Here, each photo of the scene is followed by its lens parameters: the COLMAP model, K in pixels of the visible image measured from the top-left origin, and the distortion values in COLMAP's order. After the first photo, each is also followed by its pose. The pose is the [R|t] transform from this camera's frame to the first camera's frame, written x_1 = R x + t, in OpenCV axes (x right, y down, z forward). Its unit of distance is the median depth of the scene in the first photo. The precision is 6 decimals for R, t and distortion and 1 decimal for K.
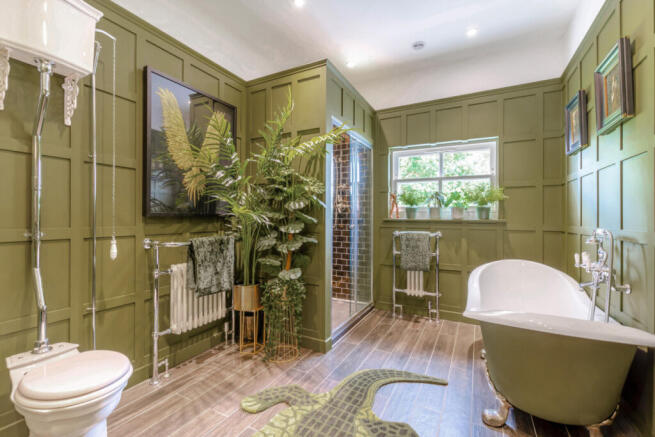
lens RADIAL K [[288.4, 0, 325.3], [0, 288.4, 217.5], [0, 0, 1]] dist [-0.000697, -0.000087]
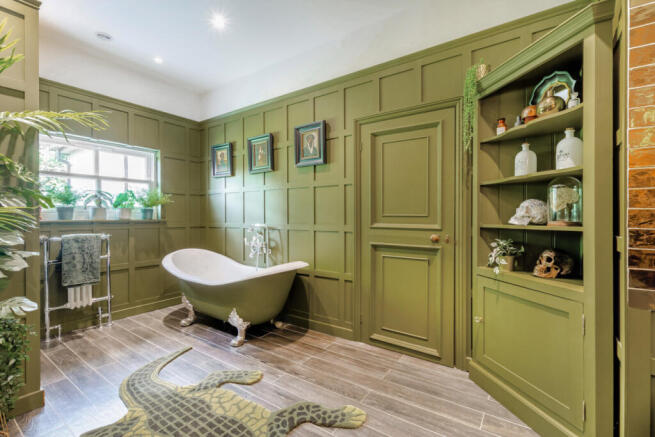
lens RADIAL K [[288.4, 0, 324.0], [0, 288.4, 217.1], [0, 0, 1]] dist [-0.000697, -0.000087]
pose [[0.132036, -0.009632, 0.991198, -0.512175], [0.000840, 0.999954, 0.009605, -0.013099], [-0.991245, -0.000436, 0.132038, 0.159124]]
